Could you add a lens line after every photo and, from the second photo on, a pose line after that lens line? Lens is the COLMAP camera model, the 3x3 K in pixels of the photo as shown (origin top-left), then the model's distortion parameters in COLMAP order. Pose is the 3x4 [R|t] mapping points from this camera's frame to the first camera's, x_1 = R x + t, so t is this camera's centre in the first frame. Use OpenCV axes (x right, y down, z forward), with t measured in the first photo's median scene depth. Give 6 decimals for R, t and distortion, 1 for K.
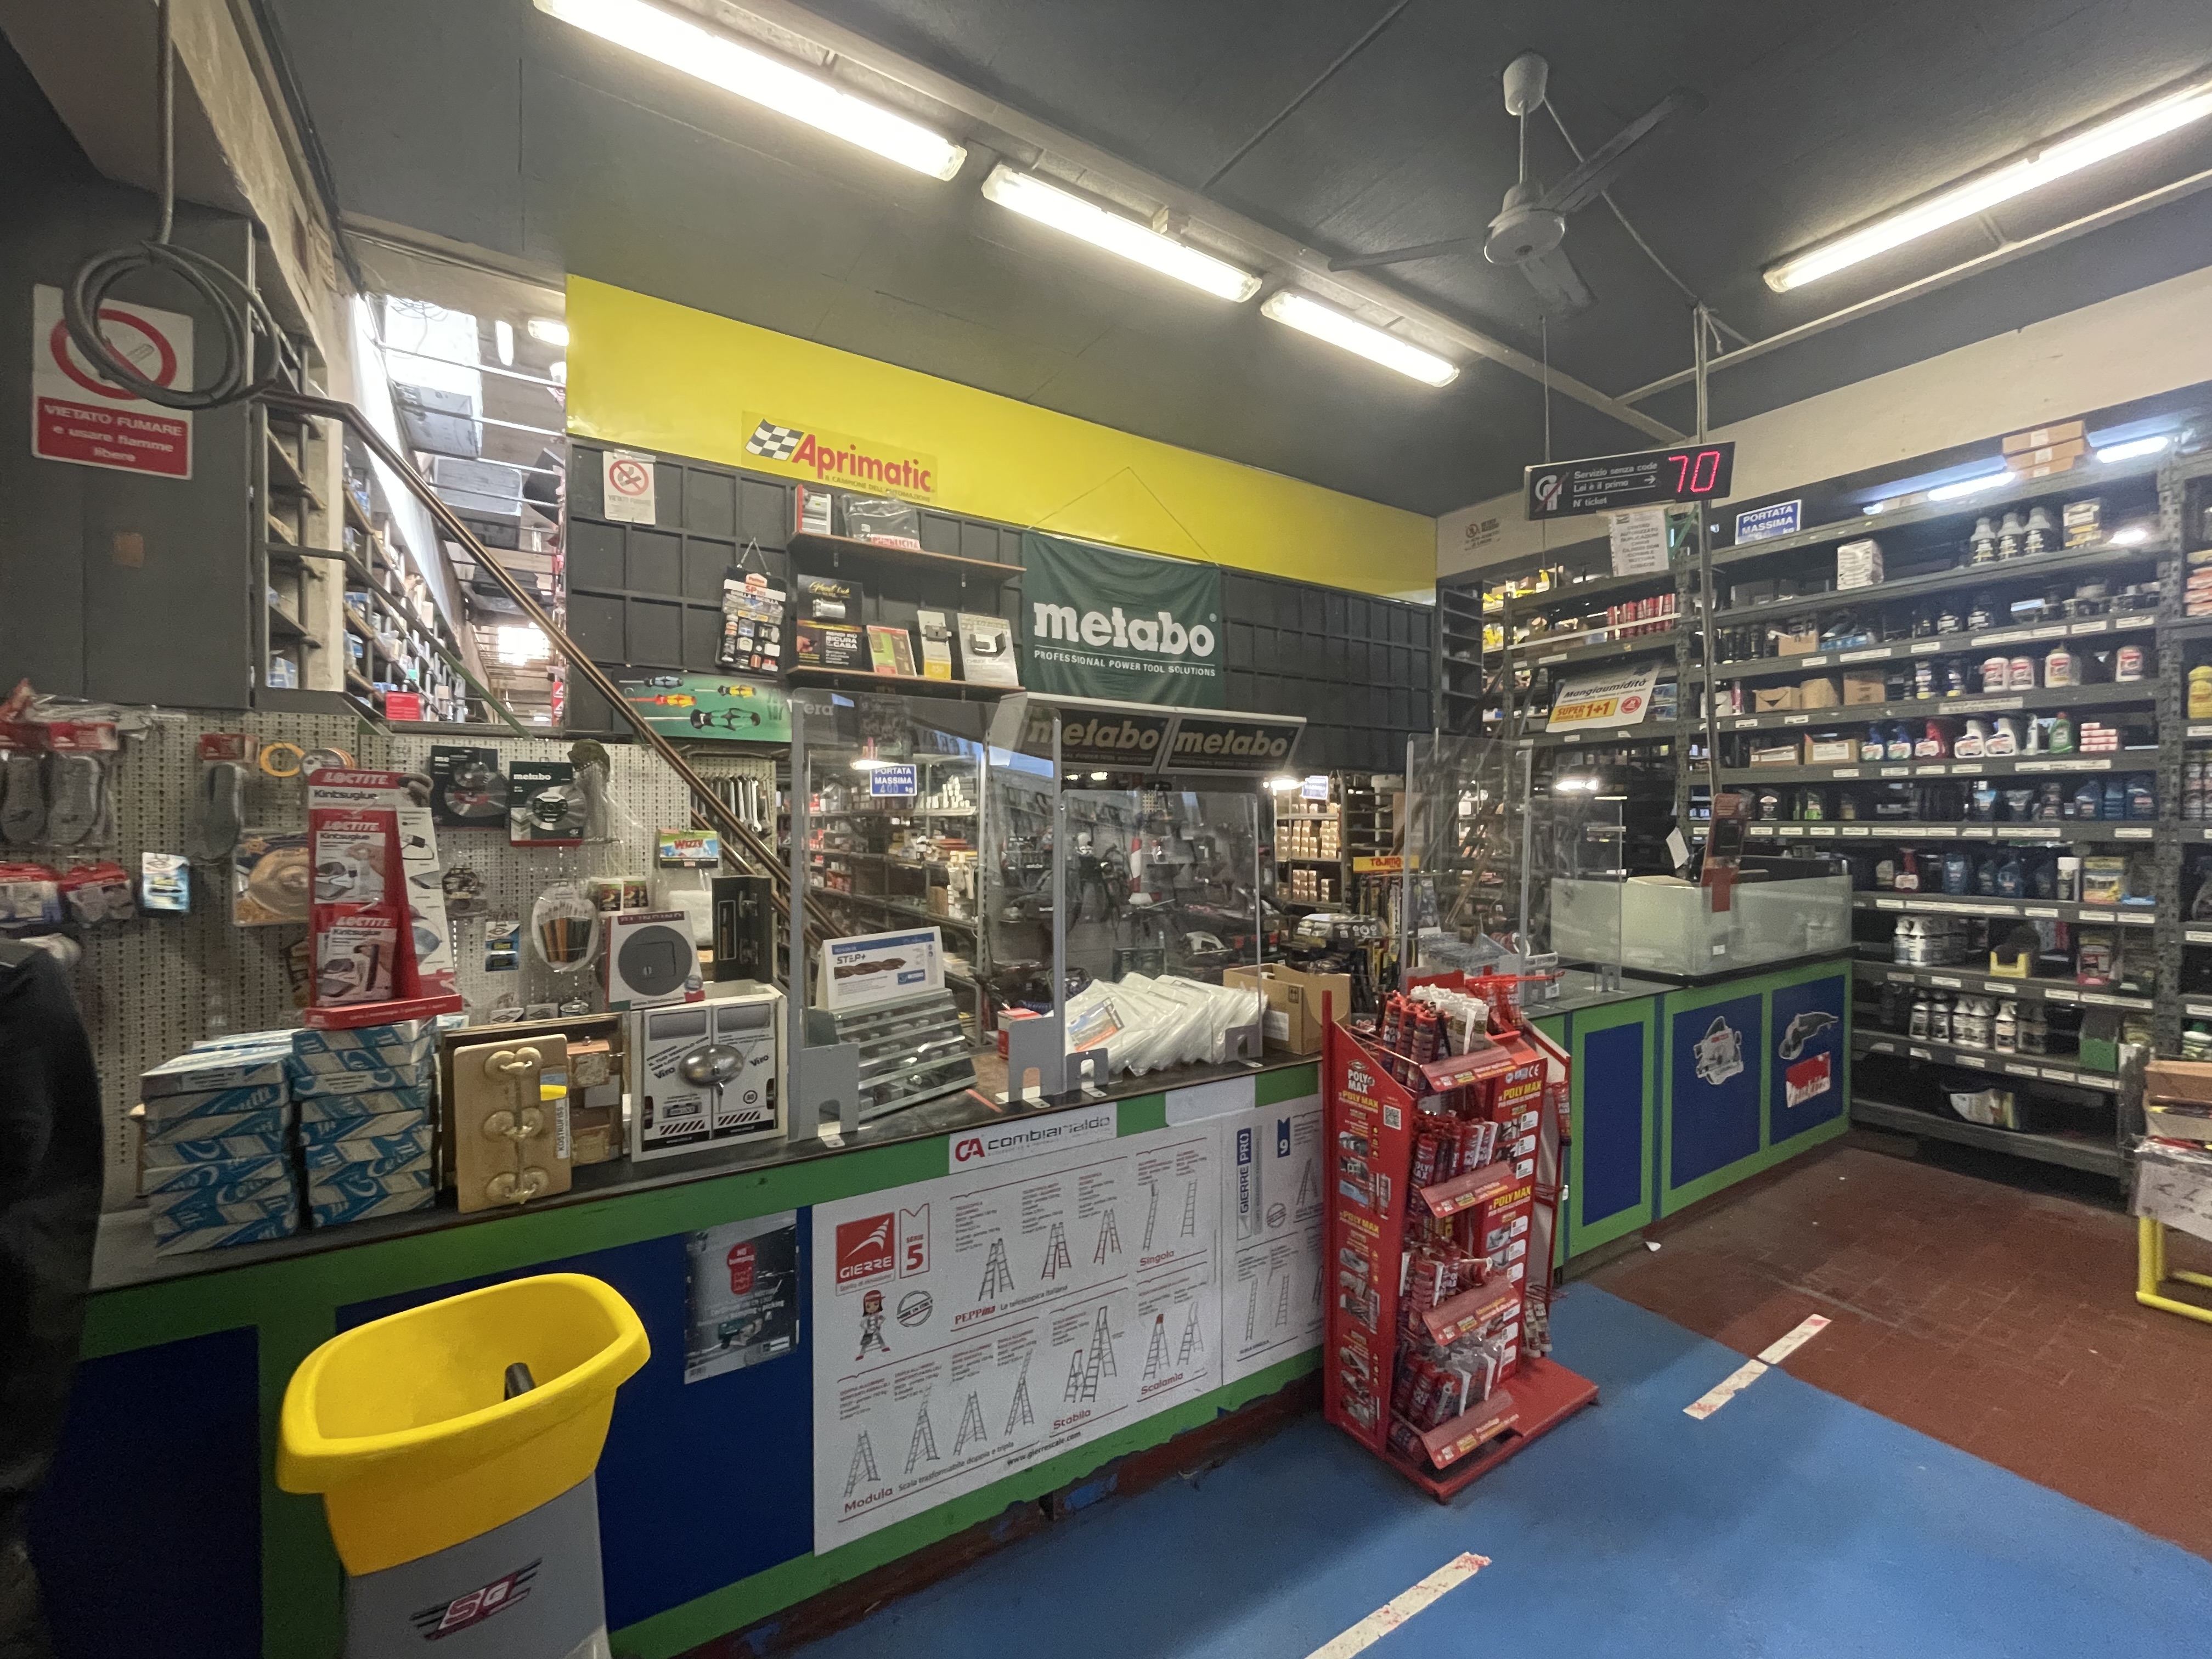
lens RADIAL K [[890.2, 0, 1096.8], [0, 890.2, 830.6], [0, 0, 1]] dist [-0.003587, -0.000027]
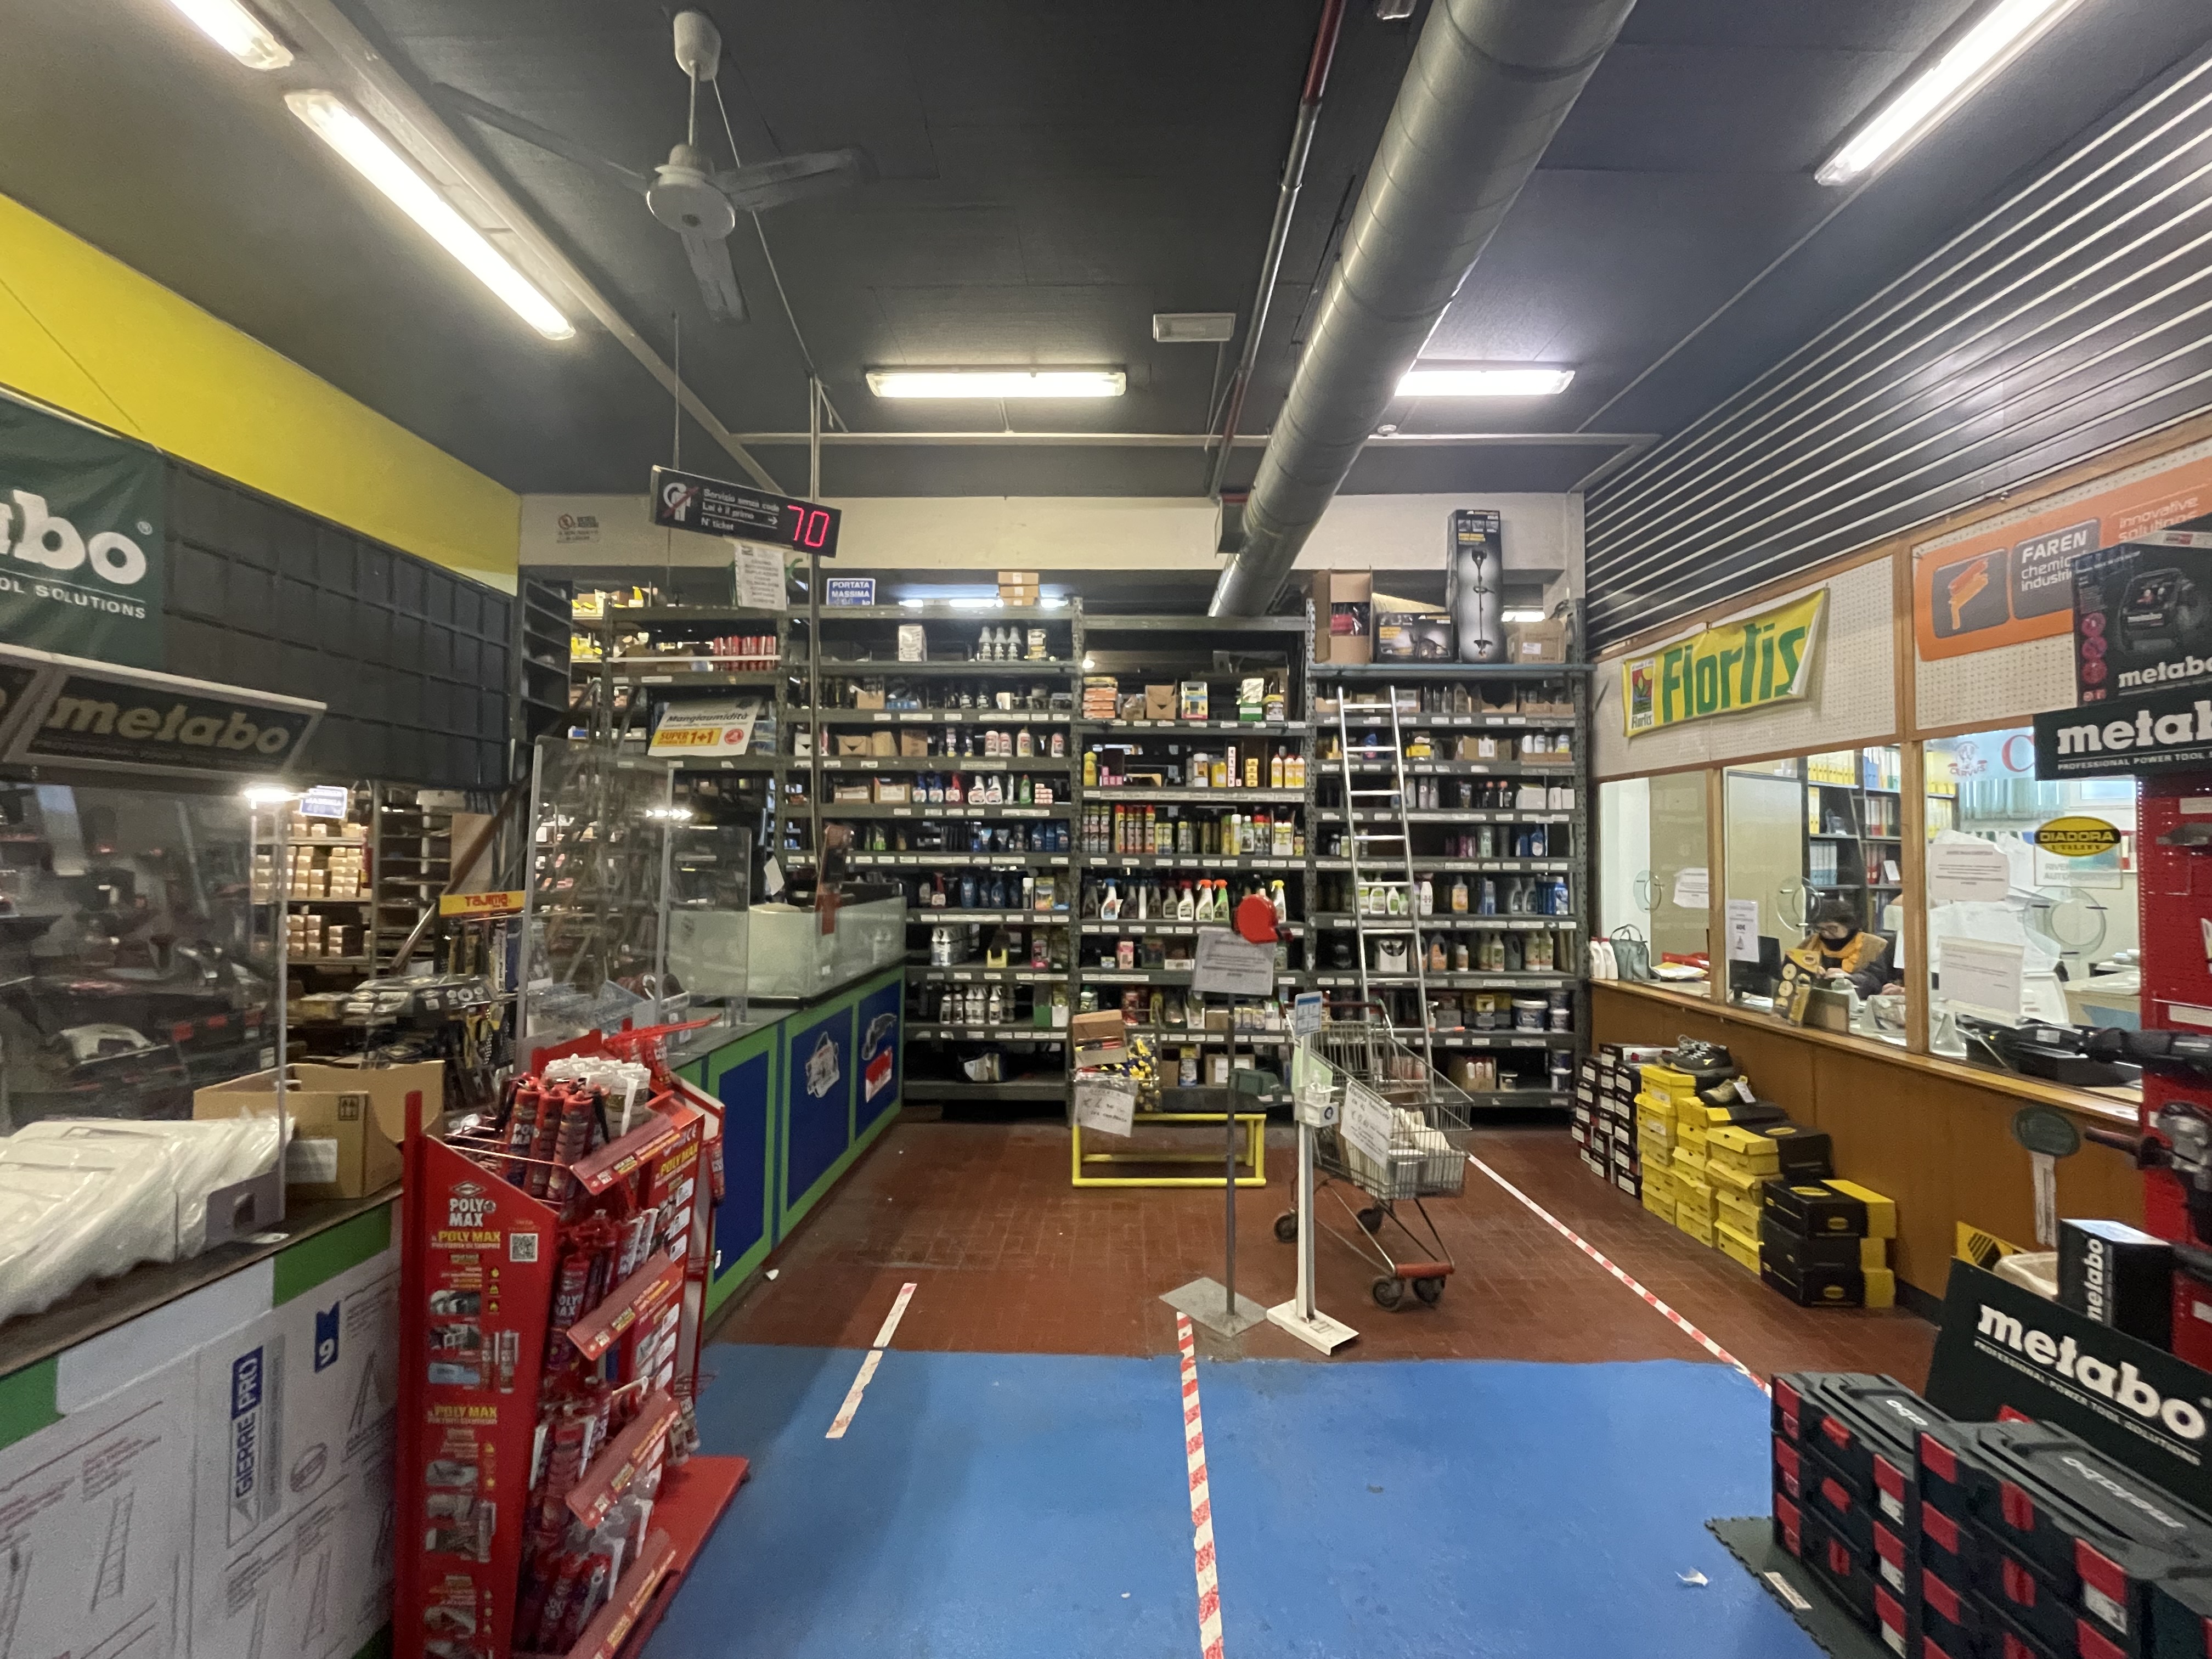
lens RADIAL K [[890.2, 0, 1101.9], [0, 890.2, 824.7], [0, 0, 1]] dist [-0.003587, -0.000027]
pose [[0.555154, 0.031537, 0.831150, -0.015892], [0.001653, 0.999237, -0.039019, 0.000863], [-0.831746, 0.023035, 0.554678, 0.116623]]
